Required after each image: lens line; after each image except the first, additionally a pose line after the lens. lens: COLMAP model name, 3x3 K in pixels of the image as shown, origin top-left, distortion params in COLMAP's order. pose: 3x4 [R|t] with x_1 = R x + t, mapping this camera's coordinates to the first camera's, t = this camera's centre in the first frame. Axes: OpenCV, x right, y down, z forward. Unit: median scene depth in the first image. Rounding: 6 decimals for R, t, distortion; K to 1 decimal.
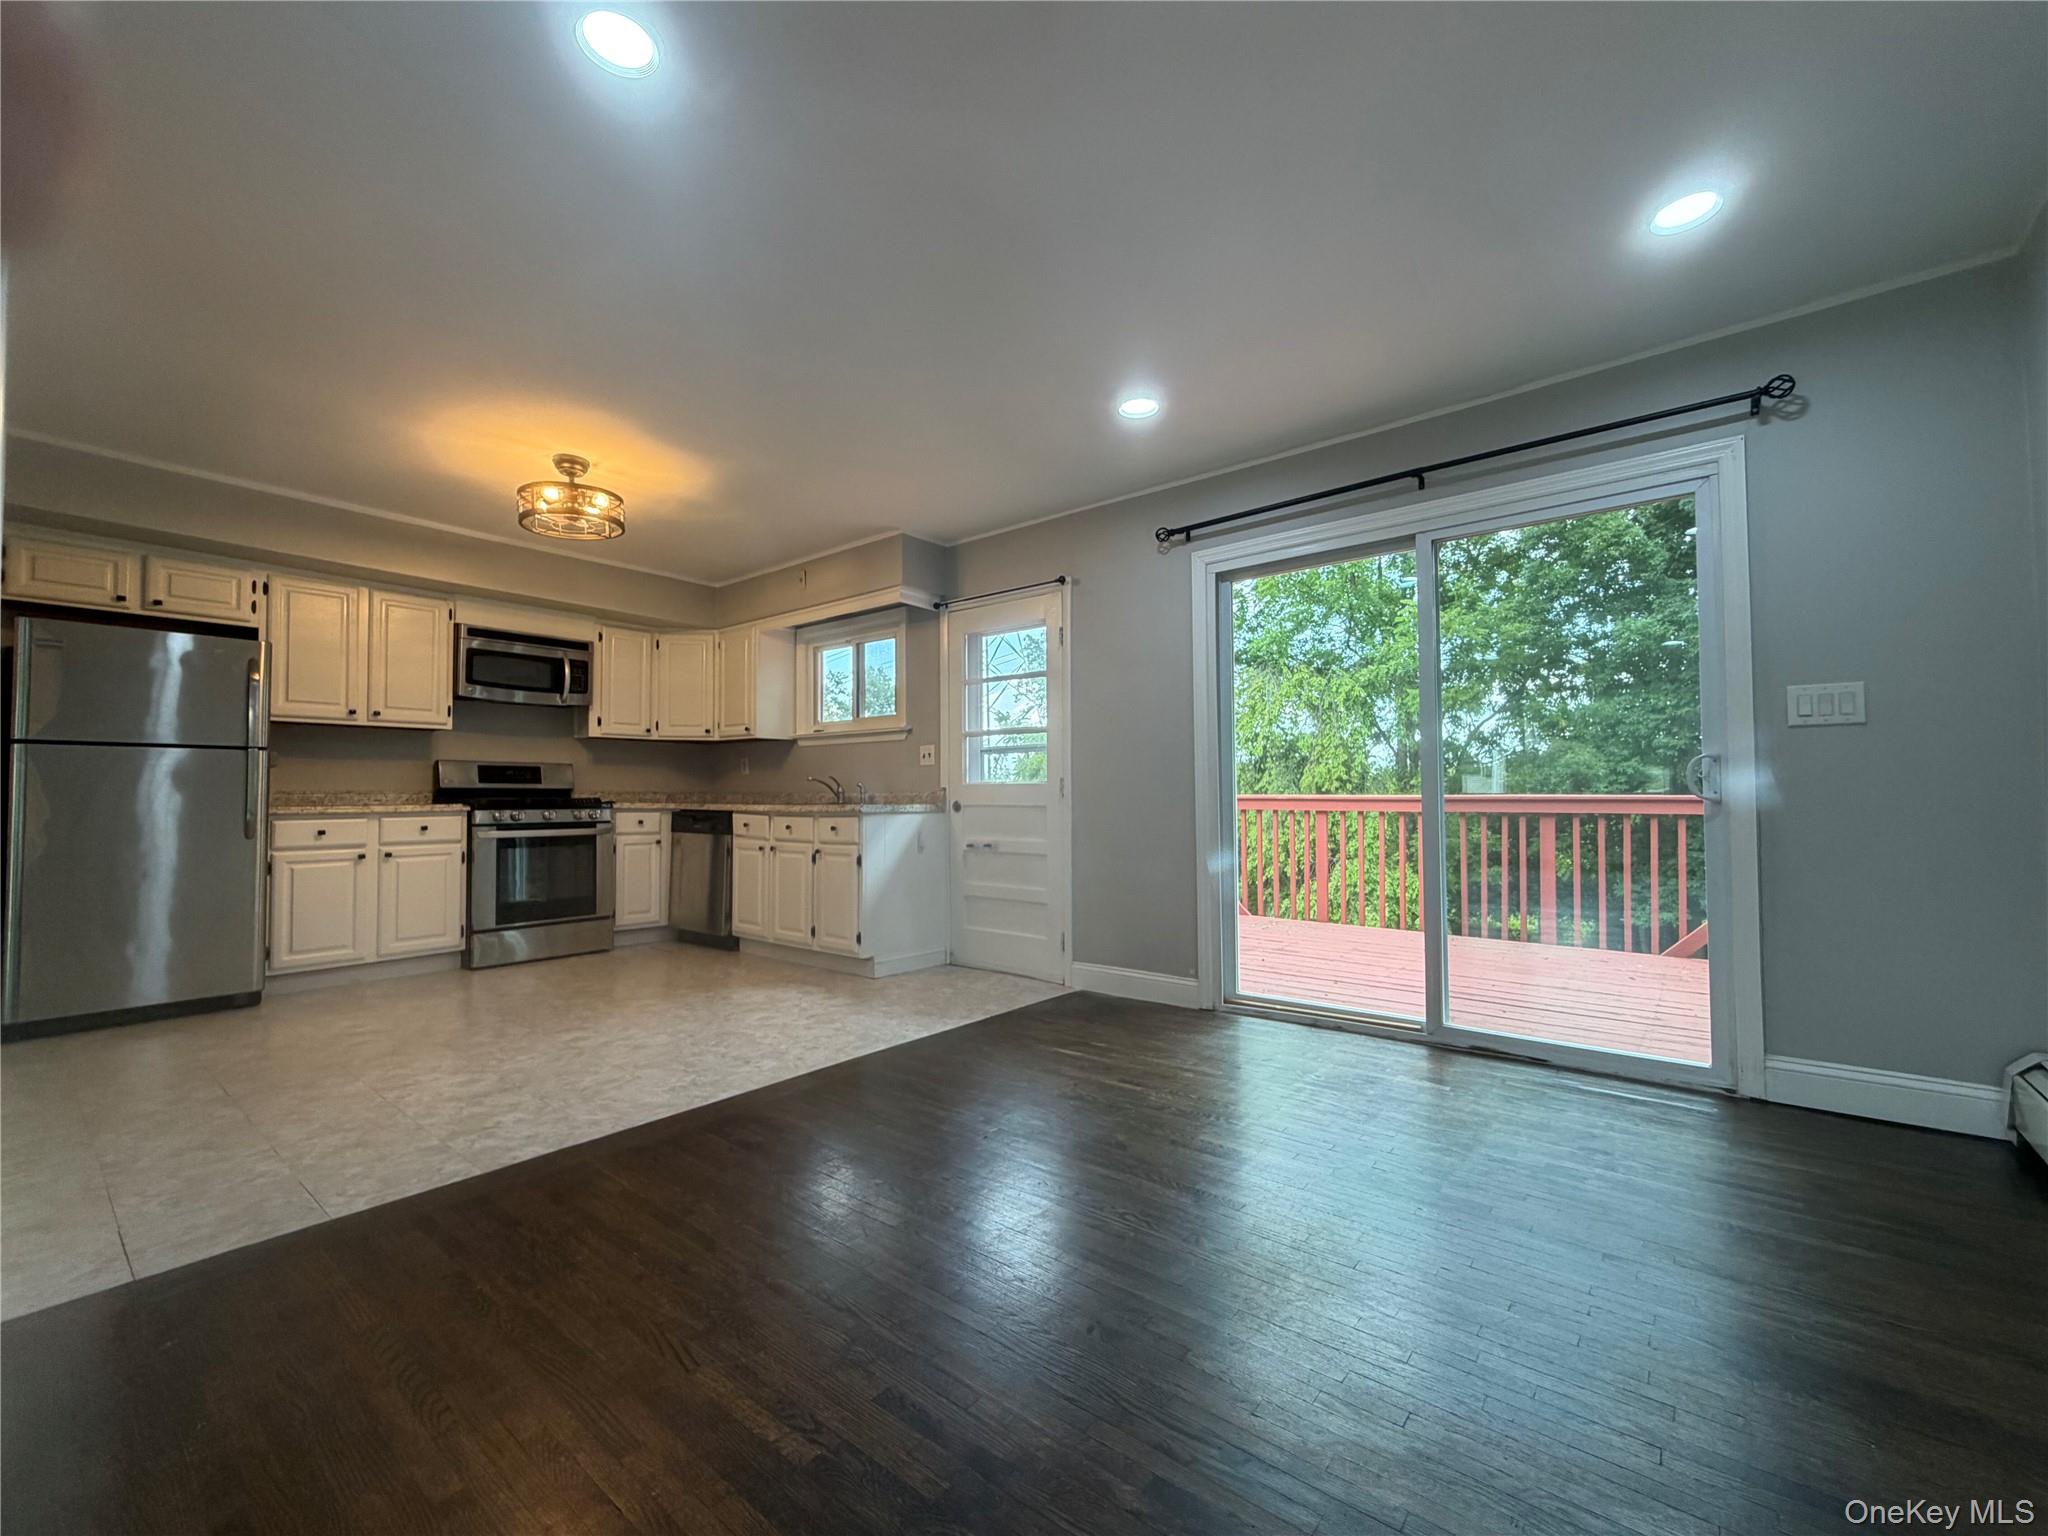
lens RADIAL K [[836.5, 0, 1022.0], [0, 836.5, 763.9], [0, 0, 1]] dist [0.000526, 0.000134]
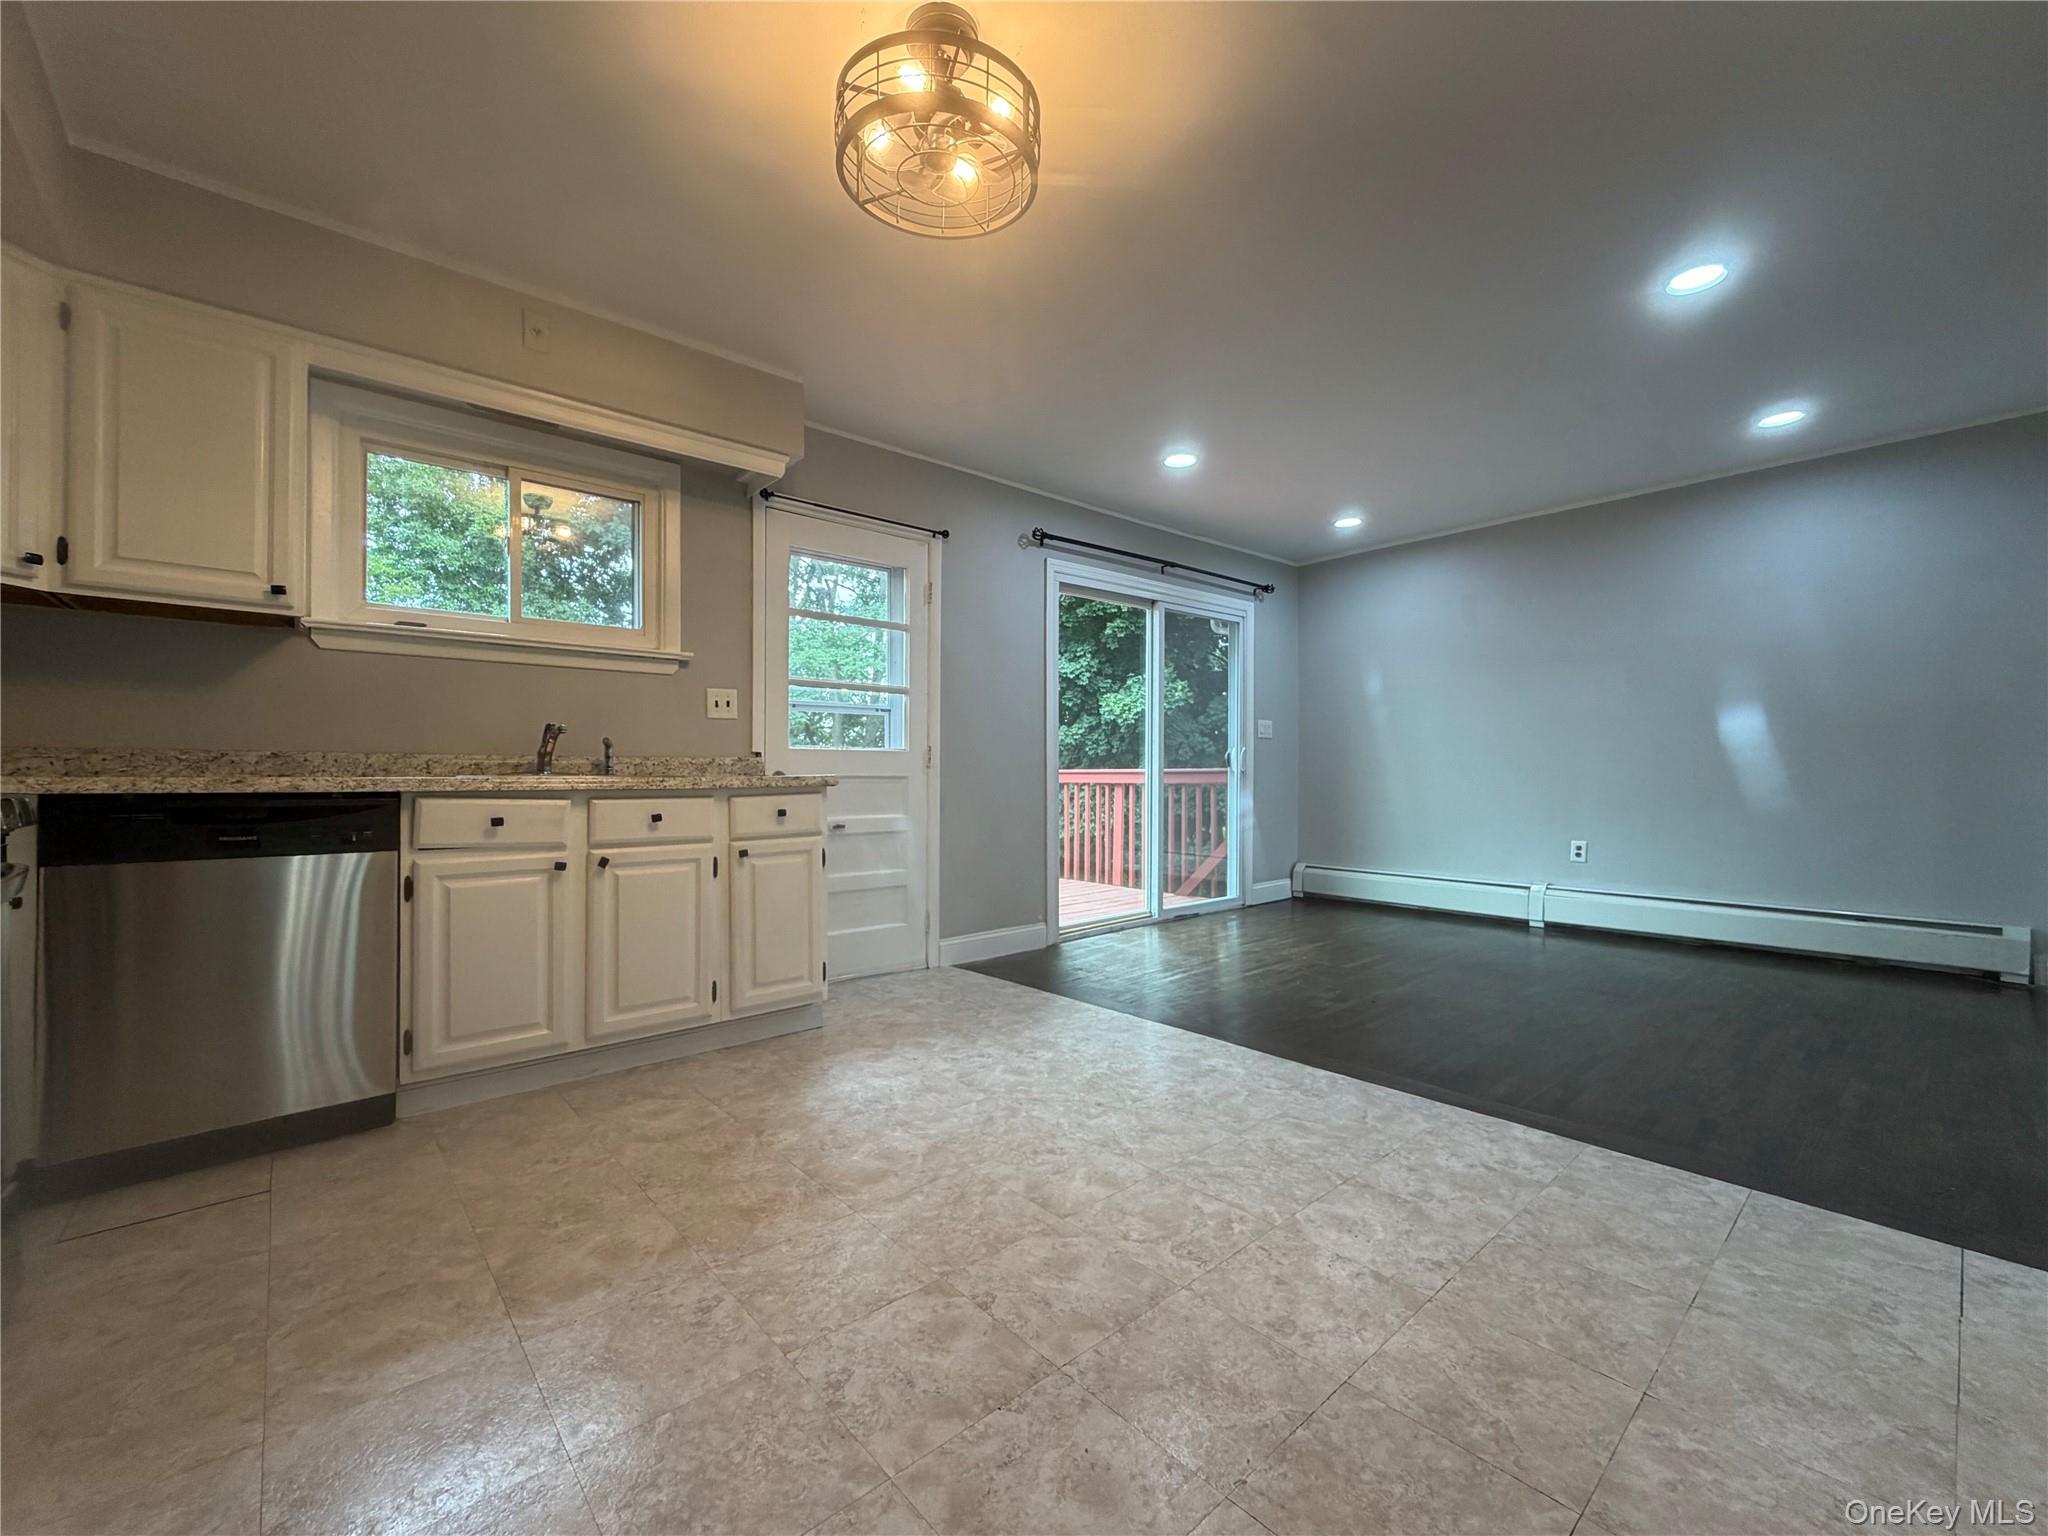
lens RADIAL K [[836.5, 0, 1022.0], [0, 836.5, 763.9], [0, 0, 1]] dist [0.000526, 0.000134]
pose [[0.169526, 0.012924, 0.985441, -0.984748], [-0.038476, 0.999238, -0.006486, 0.044876], [-0.984774, -0.036816, 0.169894, 0.859786]]
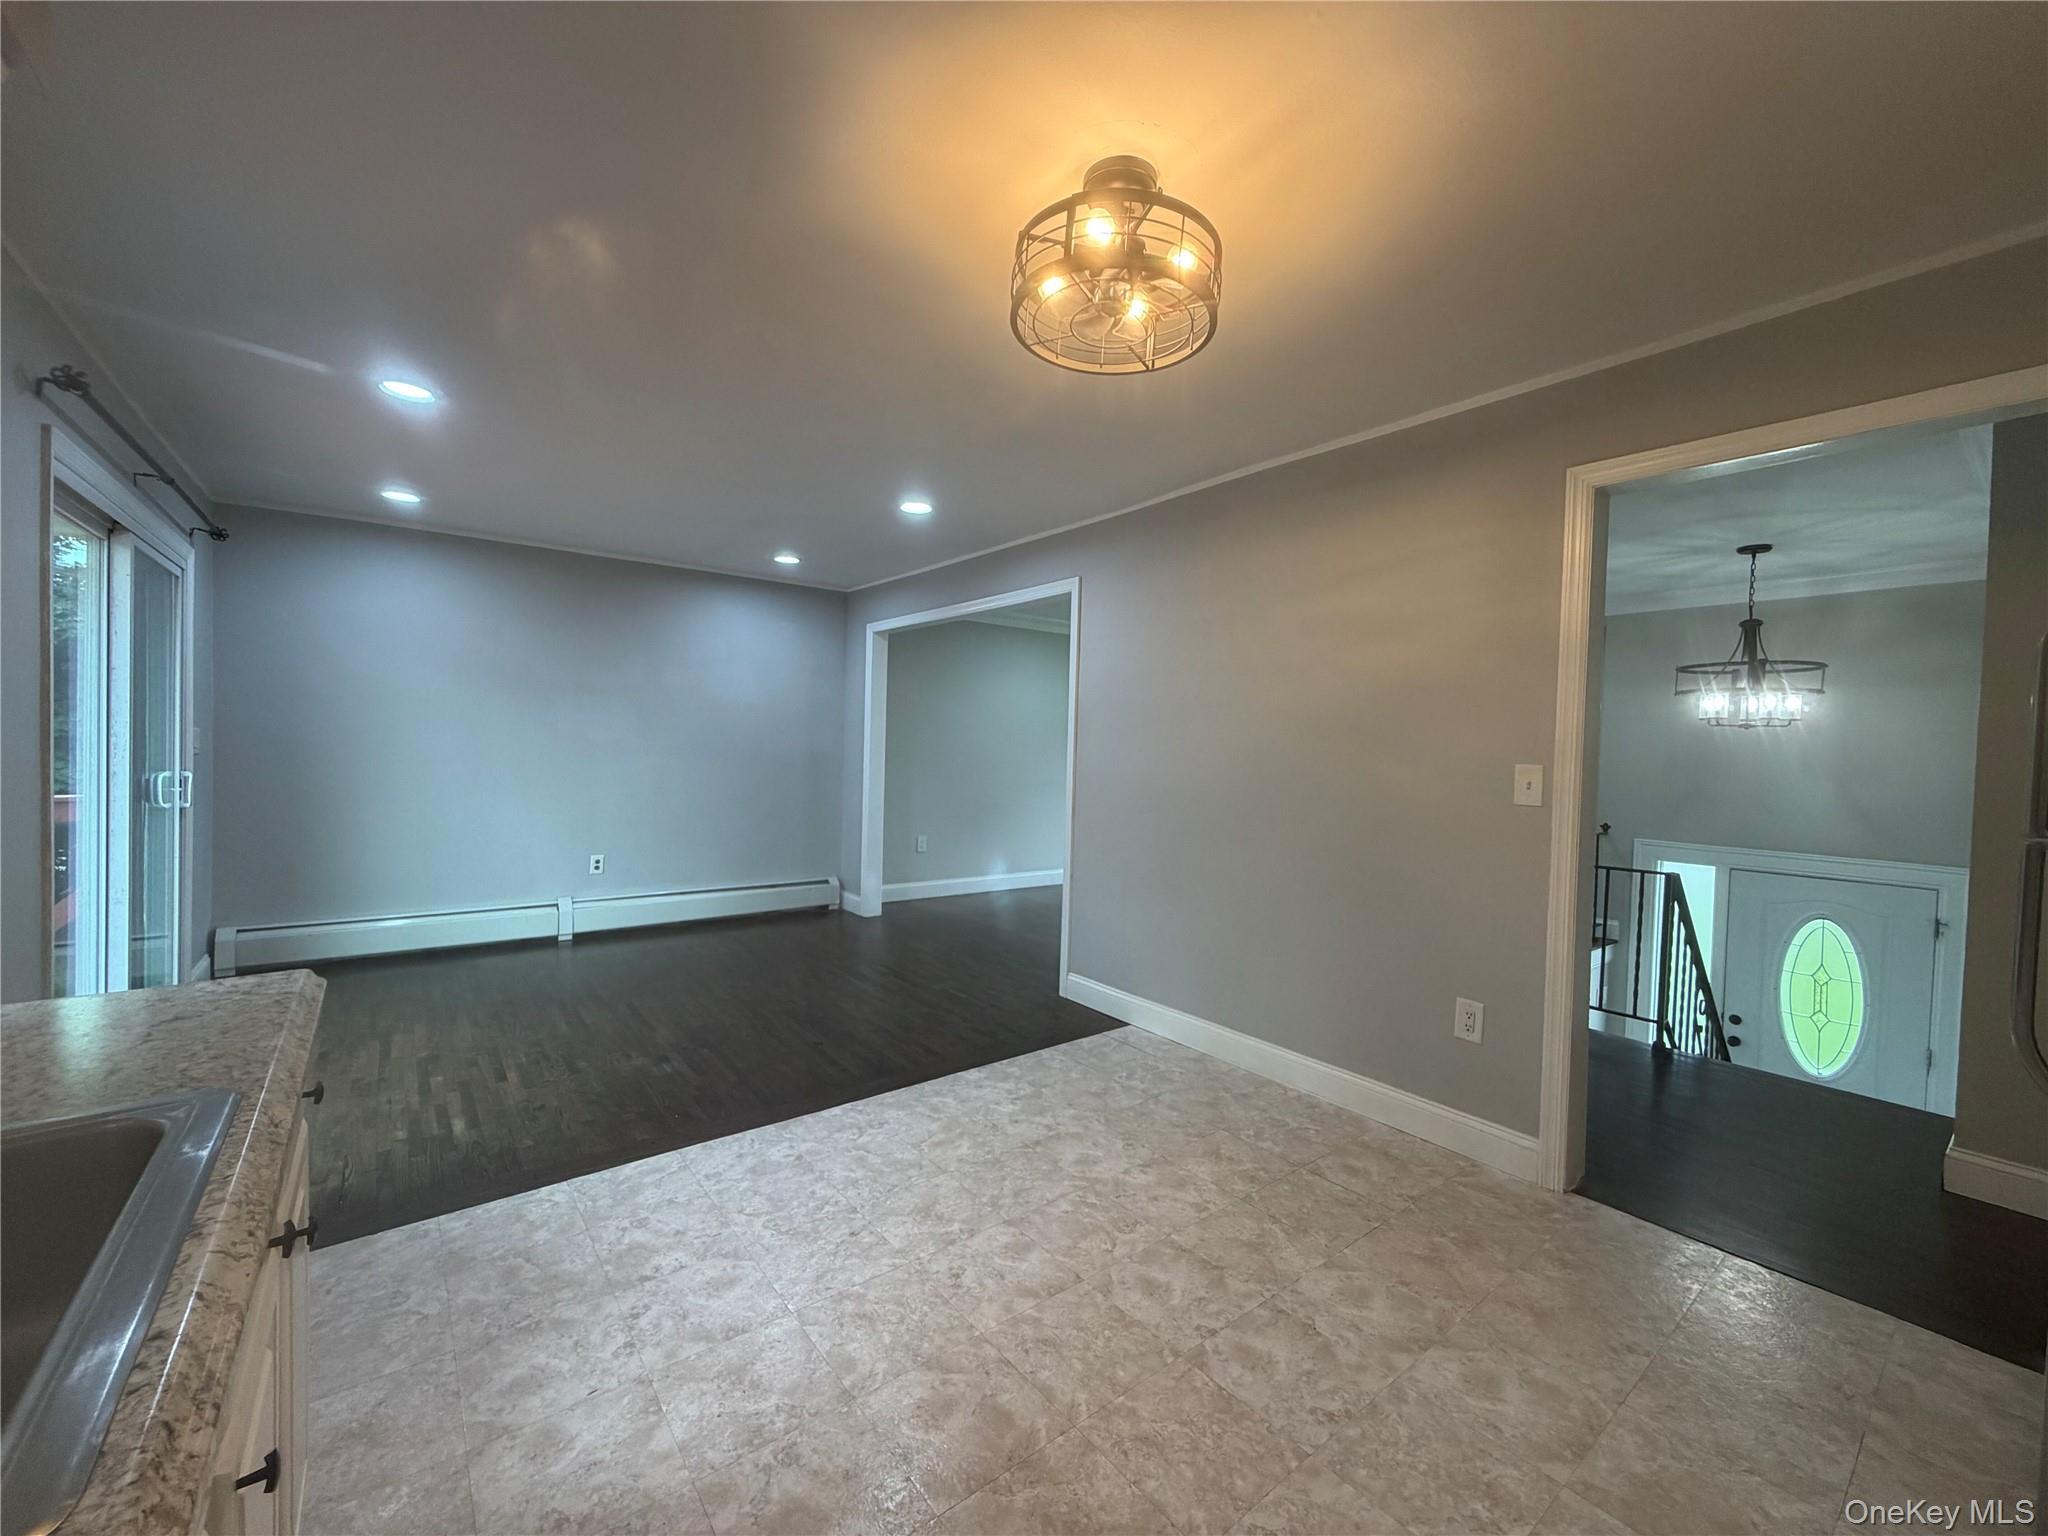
lens RADIAL K [[817.7, 0, 1016.7], [0, 817.7, 767.3], [0, 0, 1]] dist [-0.001066, -0.000530]
pose [[-0.972918, -0.026124, 0.229670, -0.591653], [-0.030180, 0.999444, -0.014164, -0.031881], [-0.229172, -0.020712, -0.973166, 1.441700]]
